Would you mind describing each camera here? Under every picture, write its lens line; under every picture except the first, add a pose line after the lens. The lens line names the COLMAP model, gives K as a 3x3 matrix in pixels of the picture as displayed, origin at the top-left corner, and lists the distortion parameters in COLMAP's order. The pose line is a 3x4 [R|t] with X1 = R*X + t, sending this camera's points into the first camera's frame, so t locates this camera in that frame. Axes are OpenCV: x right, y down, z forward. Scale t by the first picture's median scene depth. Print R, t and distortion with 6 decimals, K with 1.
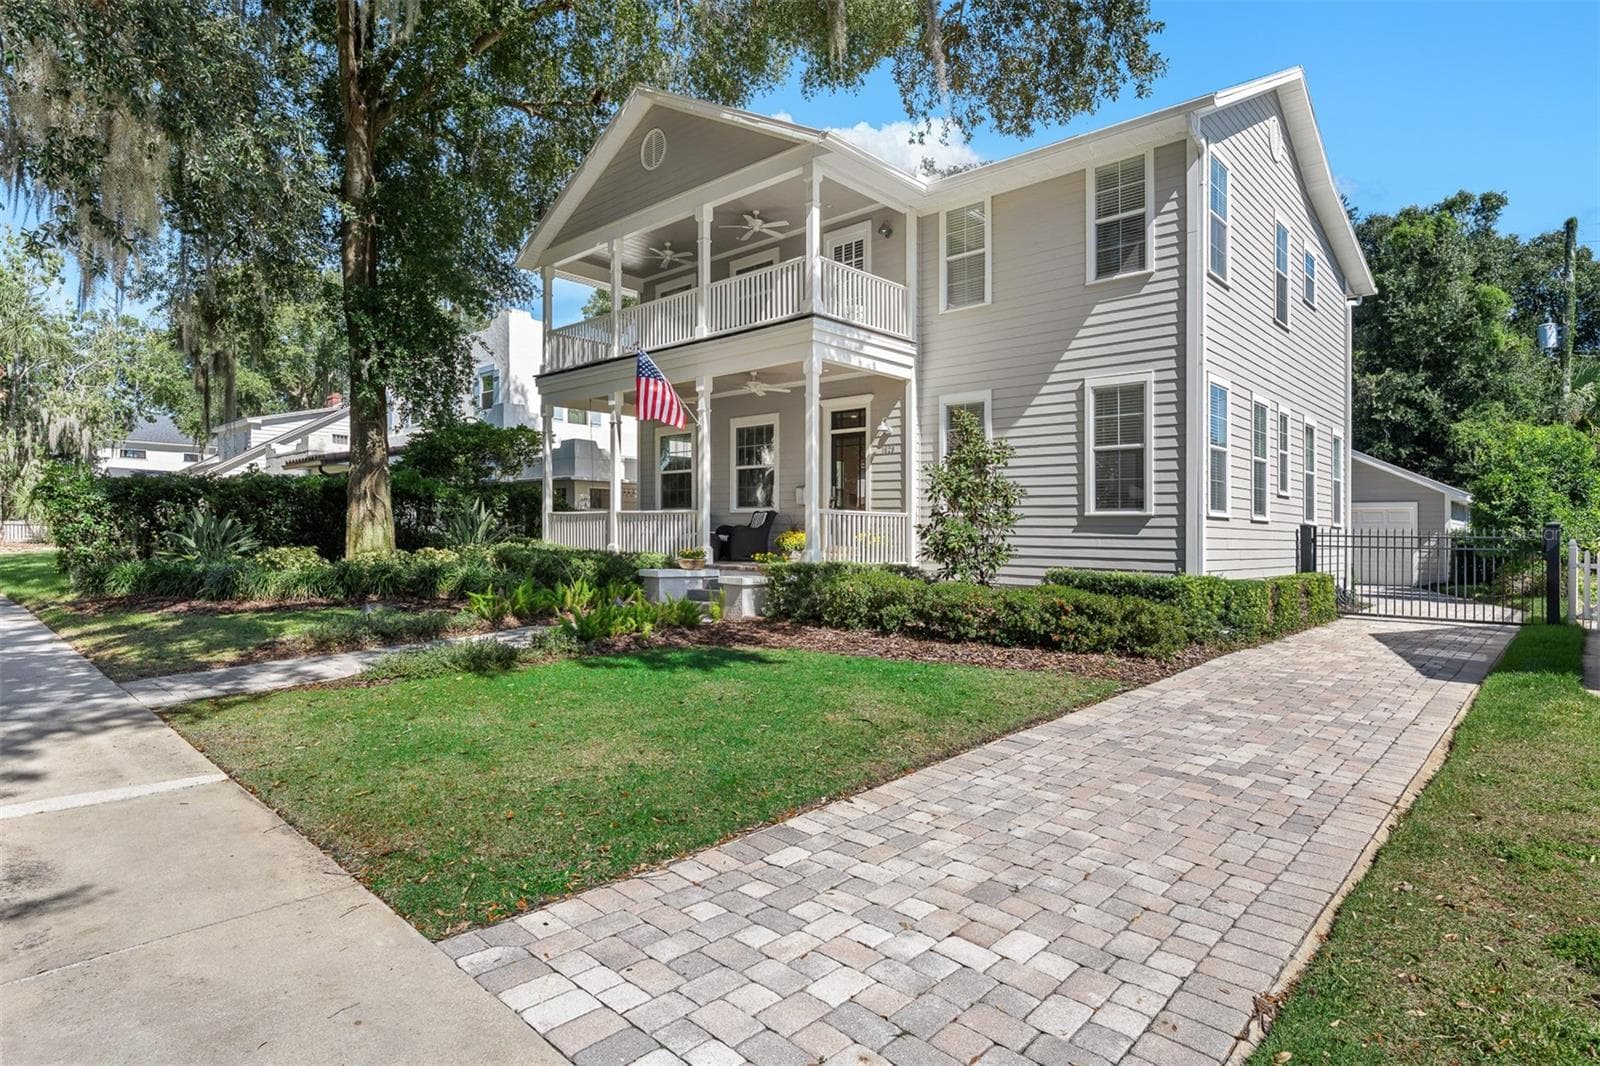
lens RADIAL K [[832.7, 0, 794.0], [0, 832.7, 556.0], [0, 0, 1]] dist [-0.005259, -0.000006]
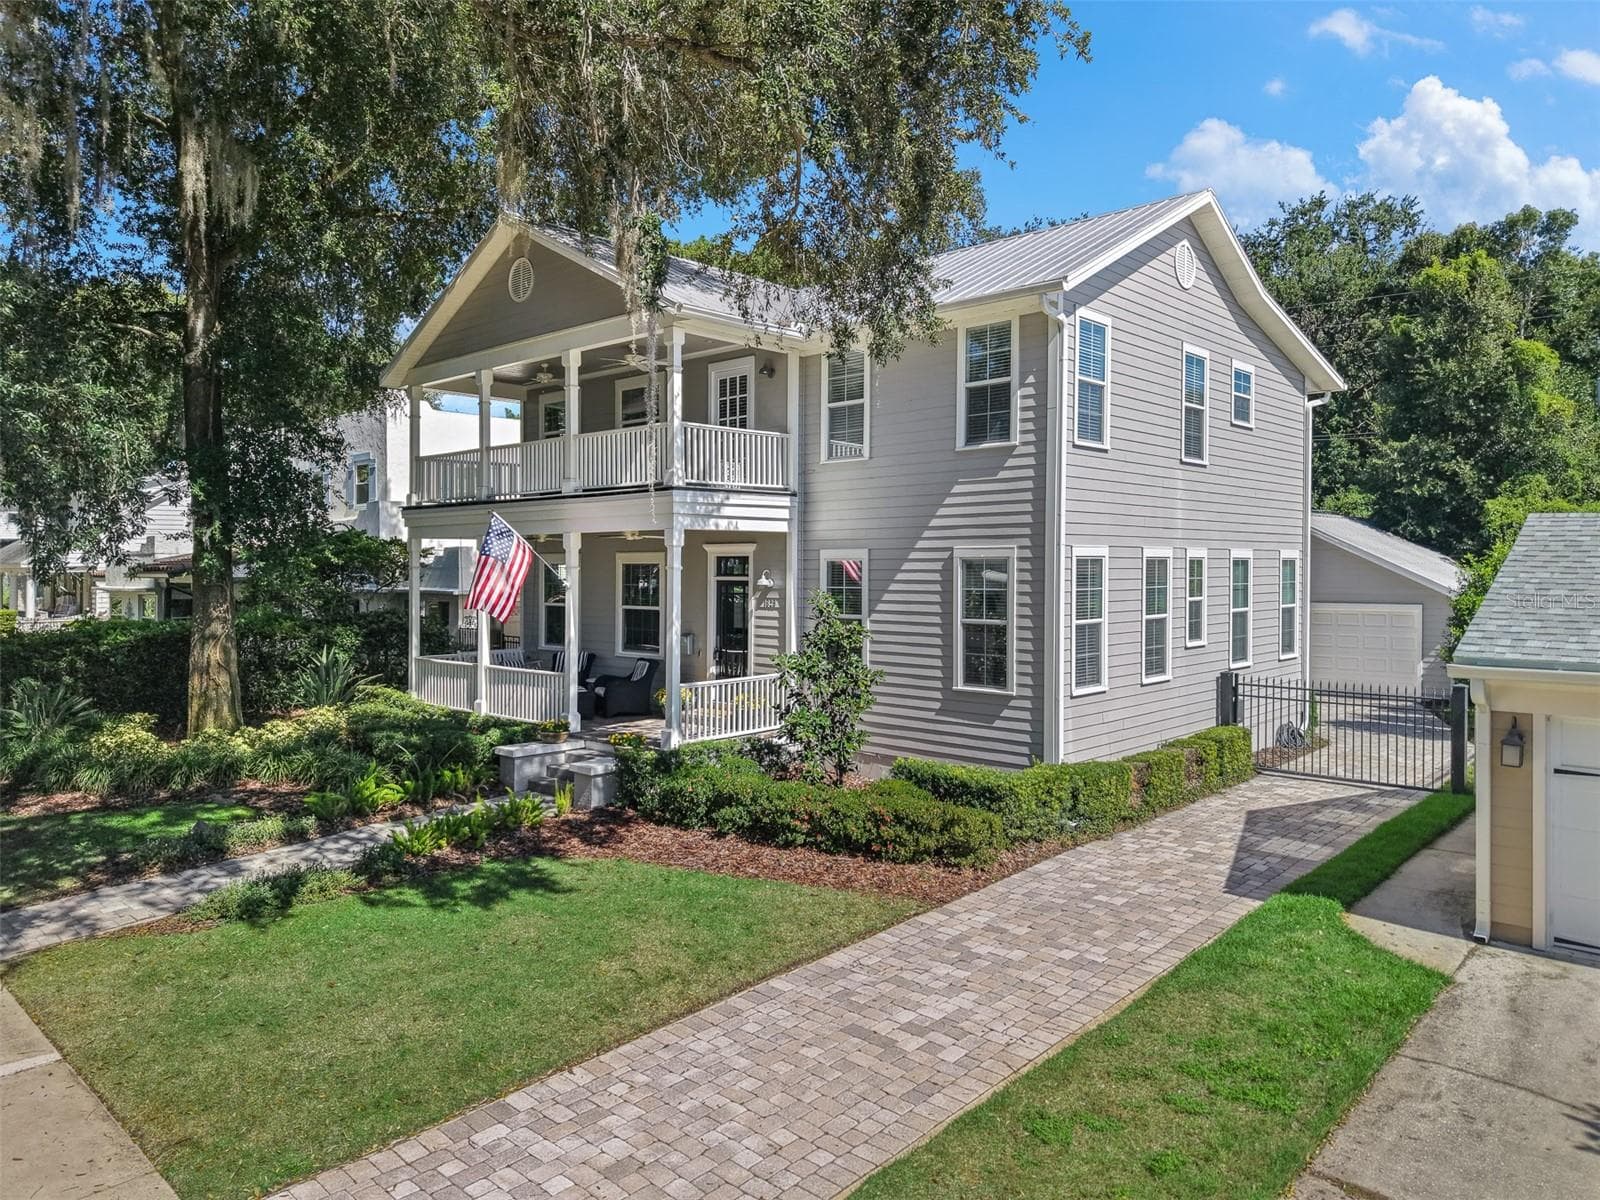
lens RADIAL K [[1056.5, 0, 802.9], [0, 1056.5, 574.1], [0, 0, 1]] dist [0.028976, -0.027697]
pose [[0.999925, -0.004465, 0.011436, 0.164208], [0.004601, 0.999918, -0.011932, -0.174961], [-0.011382, 0.011984, 0.999863, -0.242622]]
